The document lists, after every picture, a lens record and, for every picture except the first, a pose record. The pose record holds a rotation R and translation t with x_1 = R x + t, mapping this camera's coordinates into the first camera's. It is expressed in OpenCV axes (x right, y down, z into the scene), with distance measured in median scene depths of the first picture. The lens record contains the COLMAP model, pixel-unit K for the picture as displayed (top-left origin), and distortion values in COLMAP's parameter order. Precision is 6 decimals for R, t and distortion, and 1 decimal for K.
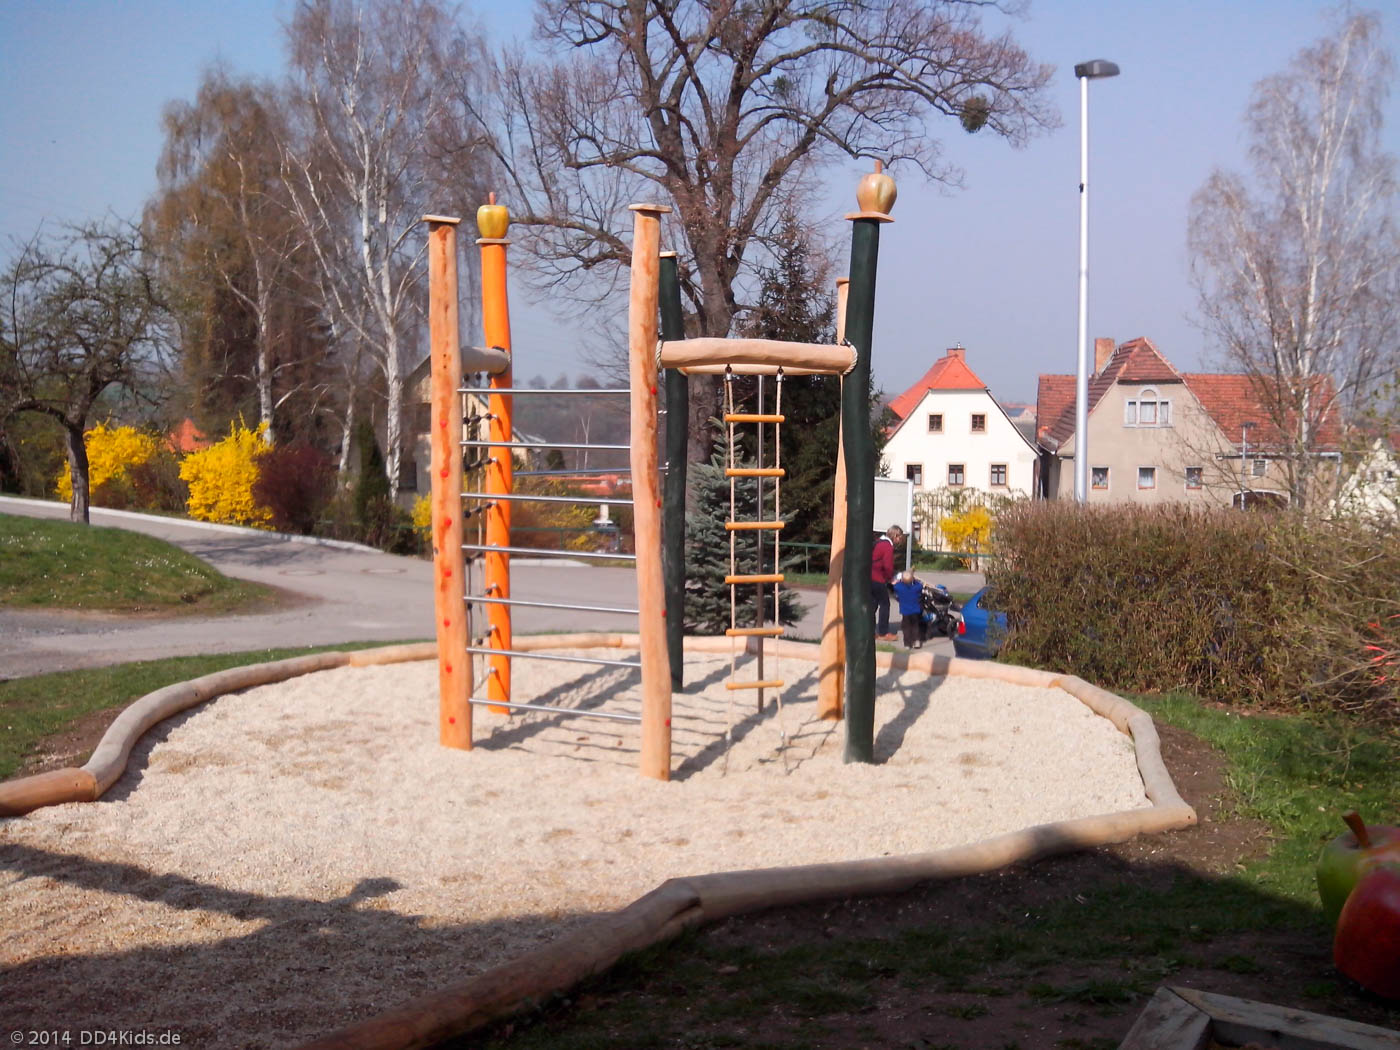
lens RADIAL K [[1352.8, 0, 699.6], [0, 1352.8, 480.2], [0, 0, 1]] dist [-0.040836, 0.000020]
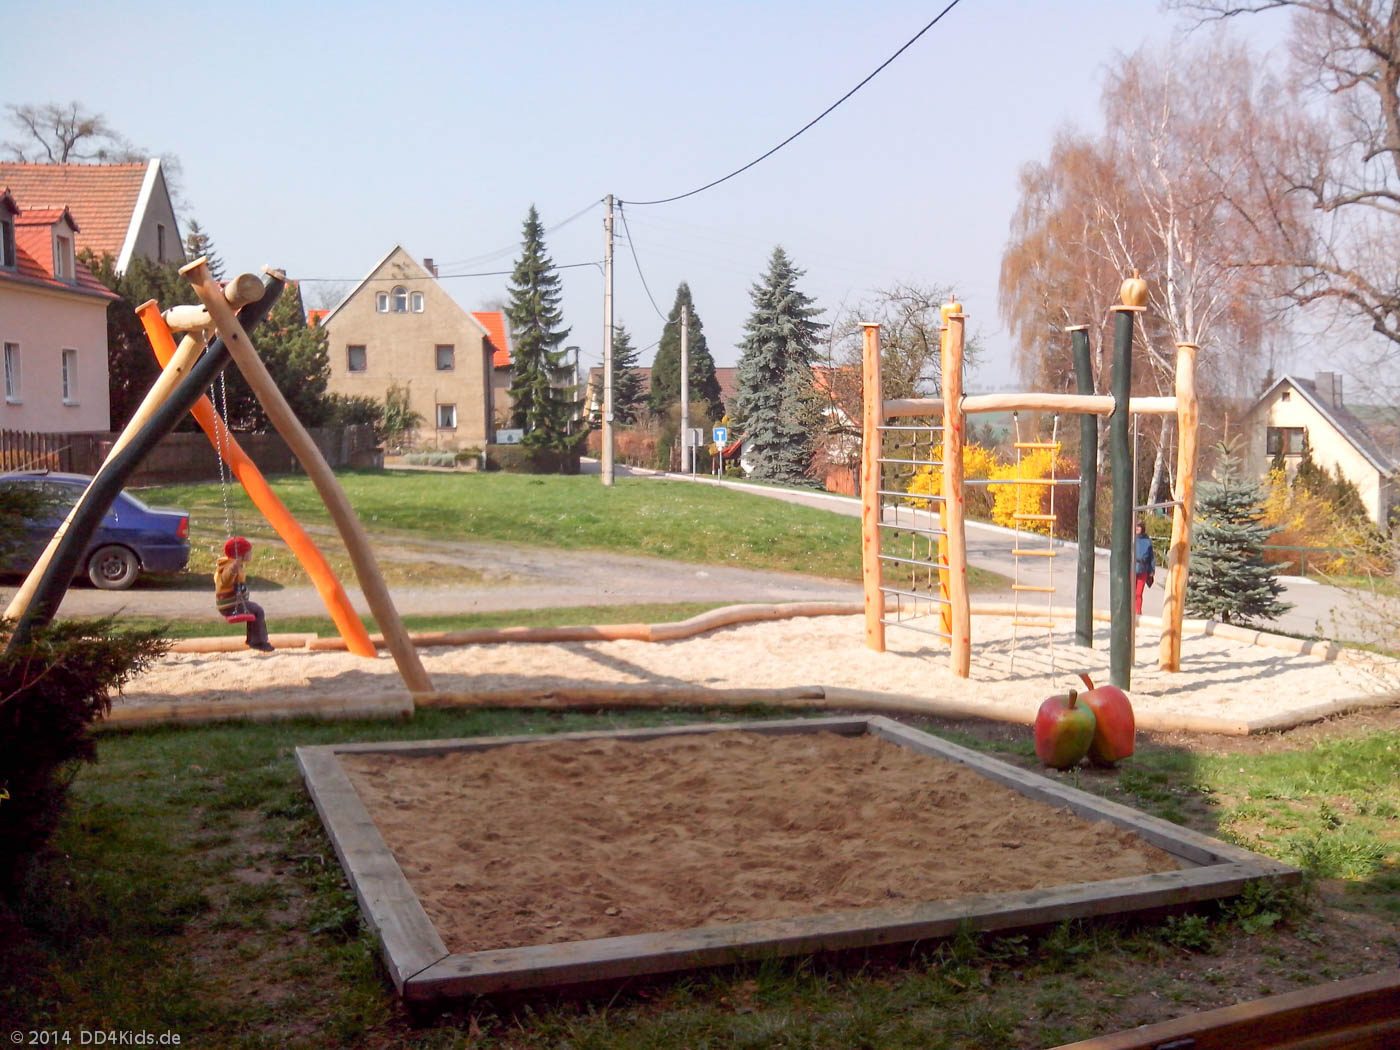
lens RADIAL K [[1405.8, 0, 700.0], [0, 1405.8, 525.0], [0, 0, 1]] dist [-0.185159, -0.001612]
pose [[0.773894, 0.042739, -0.631872, 0.207216], [-0.032065, 0.999085, 0.028305, 0.002867], [0.632503, -0.001644, 0.774556, -0.123165]]
